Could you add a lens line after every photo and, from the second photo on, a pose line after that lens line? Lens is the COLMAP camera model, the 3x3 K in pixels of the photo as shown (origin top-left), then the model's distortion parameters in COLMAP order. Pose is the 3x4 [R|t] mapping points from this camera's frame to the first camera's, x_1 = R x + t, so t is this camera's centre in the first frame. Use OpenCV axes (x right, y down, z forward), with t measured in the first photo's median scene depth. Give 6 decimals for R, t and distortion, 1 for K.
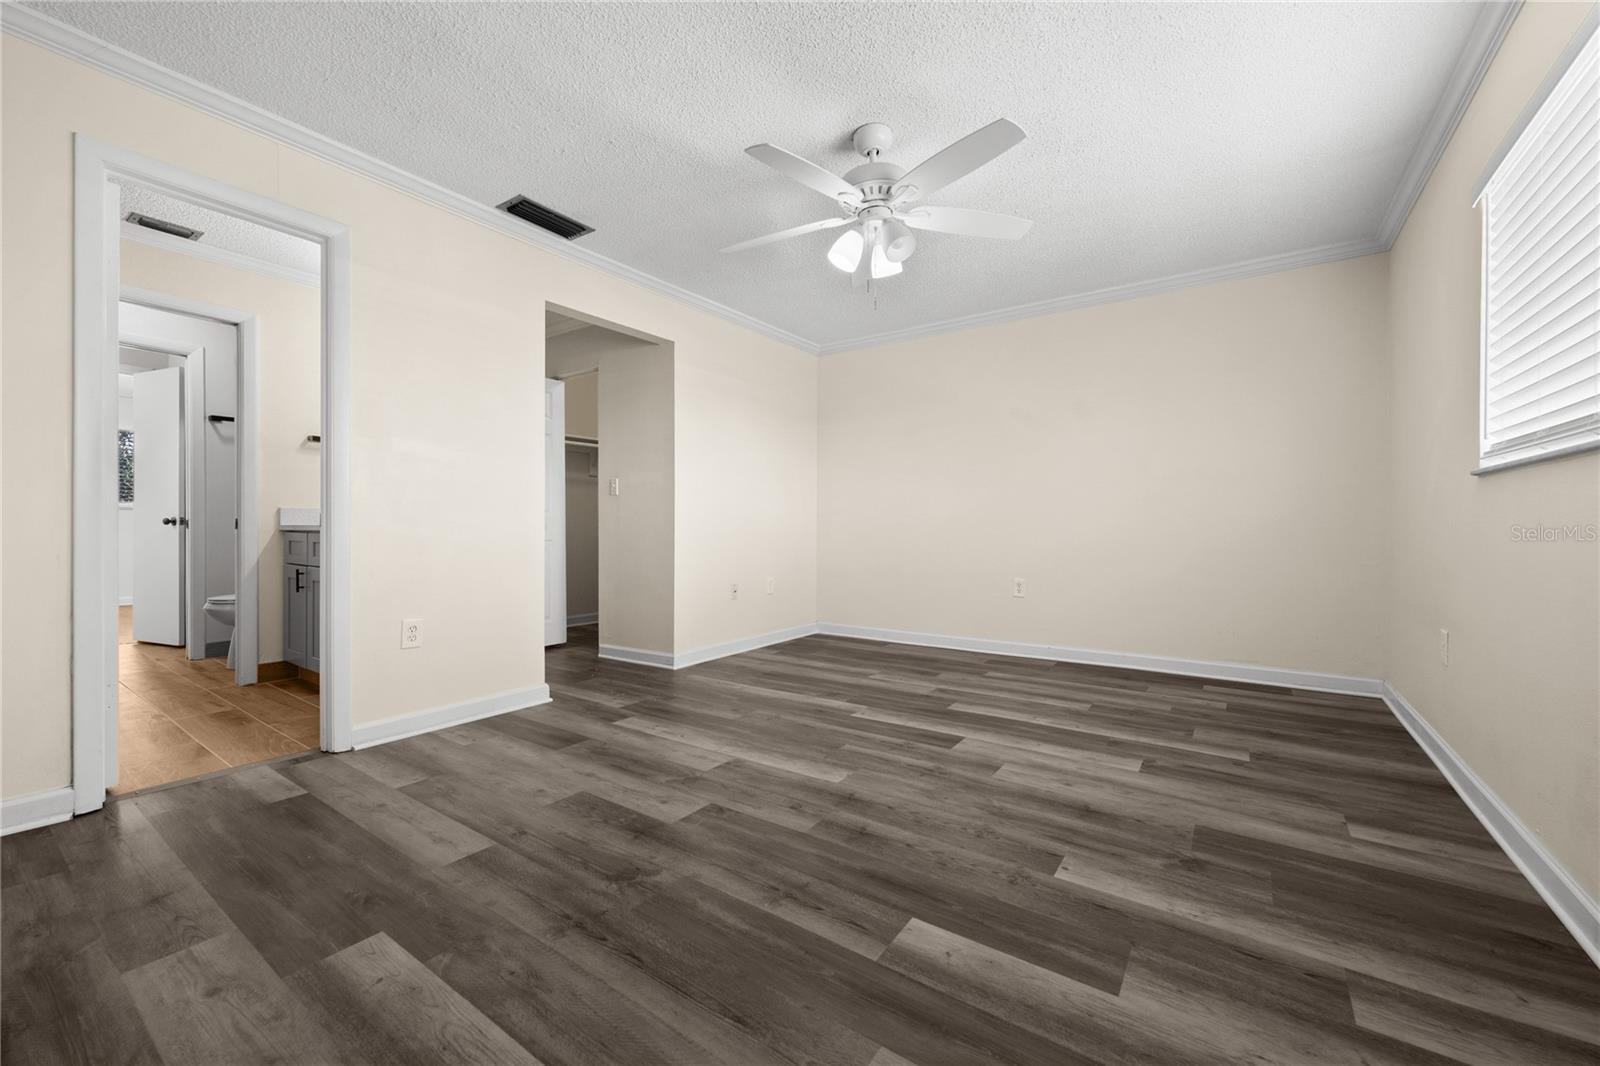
lens RADIAL K [[631.3, 0, 799.4], [0, 631.3, 528.6], [0, 0, 1]] dist [-0.002315, -0.000378]
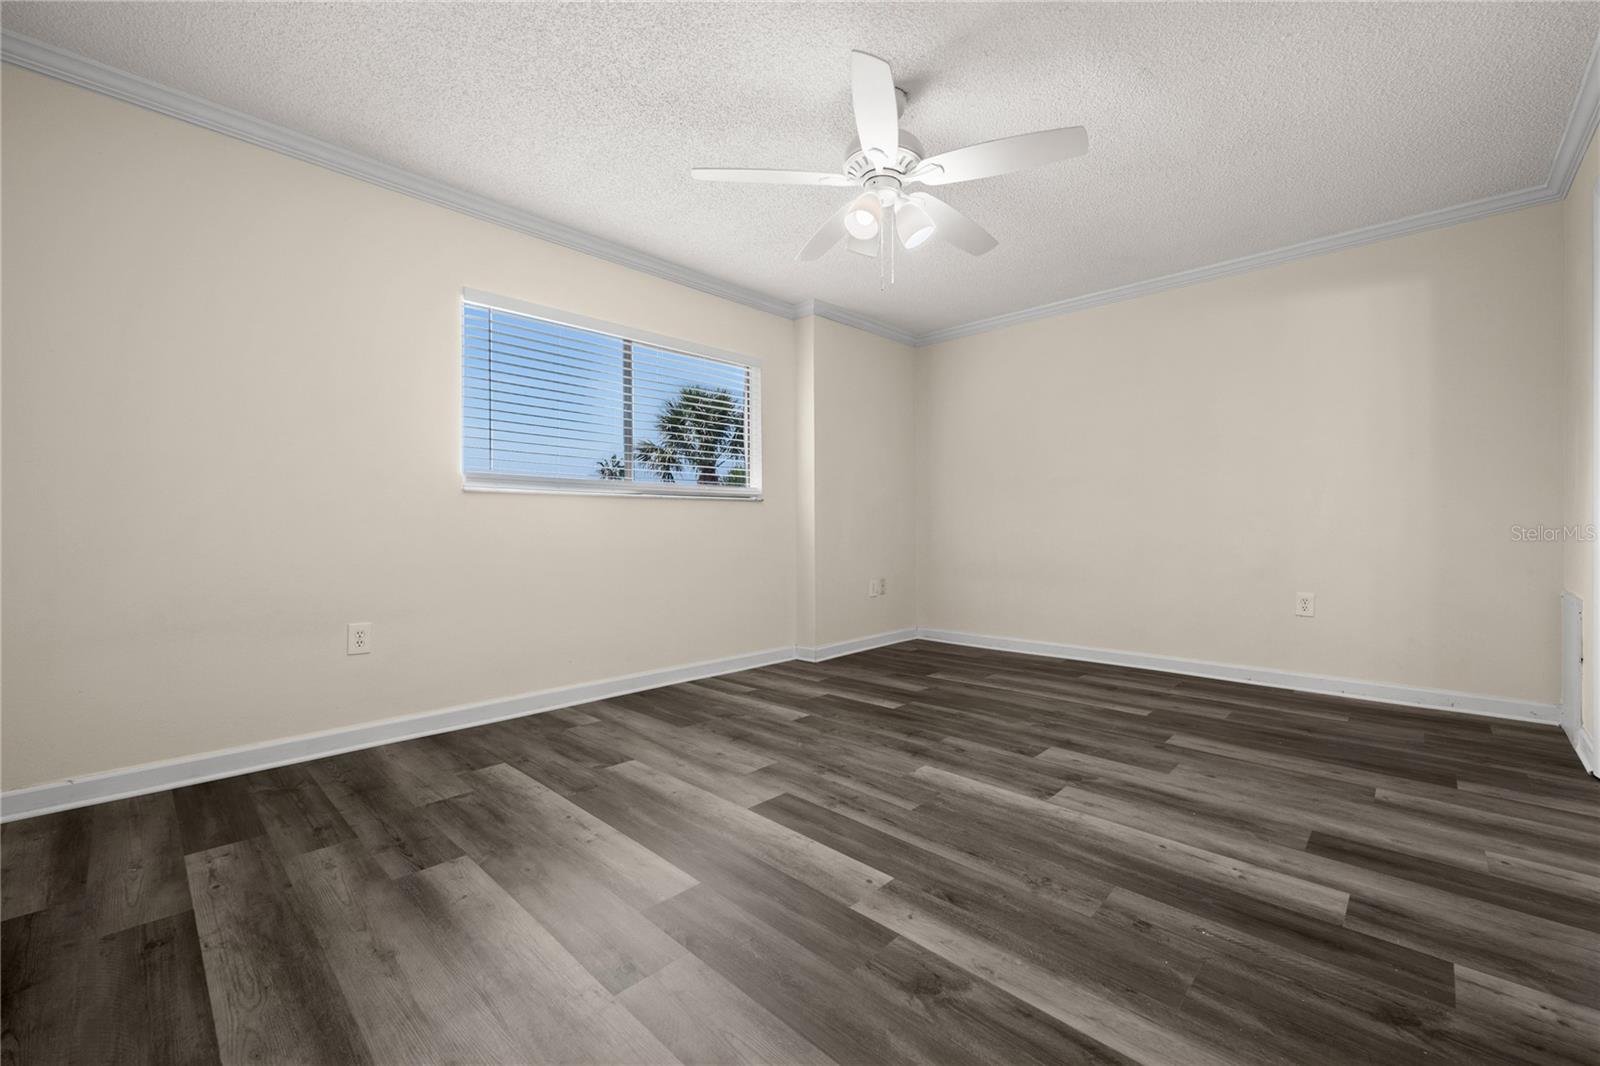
lens RADIAL K [[631.3, 0, 799.4], [0, 631.3, 528.6], [0, 0, 1]] dist [-0.002315, -0.000378]
pose [[-0.987394, 0.001307, 0.158274, 0.097785], [0.002425, 0.999973, 0.006865, -0.008817], [-0.158261, 0.007162, -0.987371, 2.006019]]
